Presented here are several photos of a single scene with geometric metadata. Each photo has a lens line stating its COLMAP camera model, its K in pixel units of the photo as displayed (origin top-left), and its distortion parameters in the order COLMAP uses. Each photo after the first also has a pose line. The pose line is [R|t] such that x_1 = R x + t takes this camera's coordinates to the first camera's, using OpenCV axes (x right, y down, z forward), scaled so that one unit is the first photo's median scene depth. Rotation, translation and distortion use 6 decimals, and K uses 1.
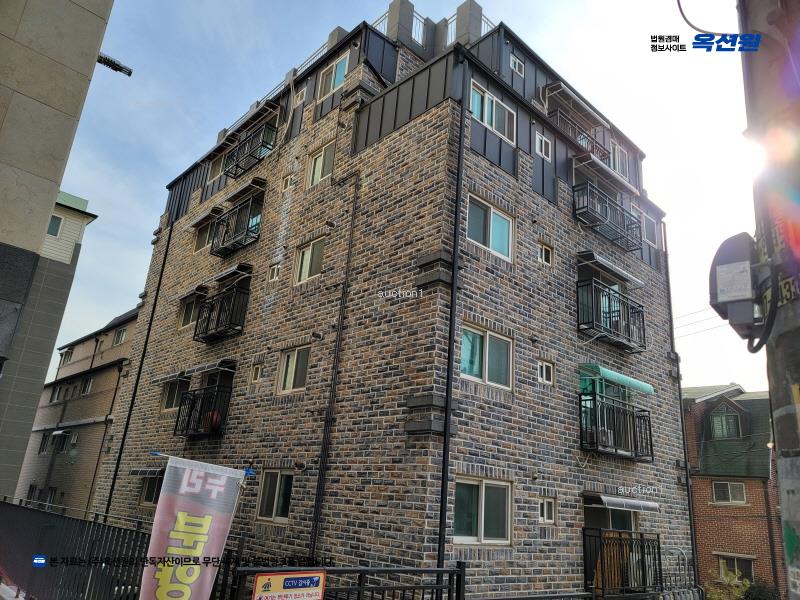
lens RADIAL K [[588.2, 0, 404.2], [0, 588.2, 301.2], [0, 0, 1]] dist [0.096173, -0.081729]
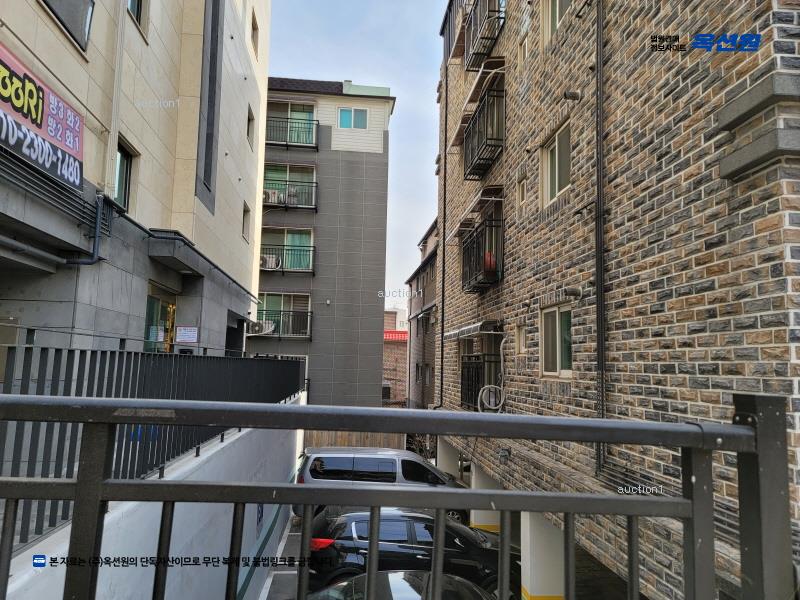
lens RADIAL K [[588.2, 0, 399.5], [0, 588.2, 293.2], [0, 0, 1]] dist [0.096173, -0.081729]
pose [[0.793732, -0.136296, -0.592801, 0.064331], [0.240744, 0.965384, 0.100384, 0.182599], [0.558599, -0.222391, 0.799068, 0.413621]]
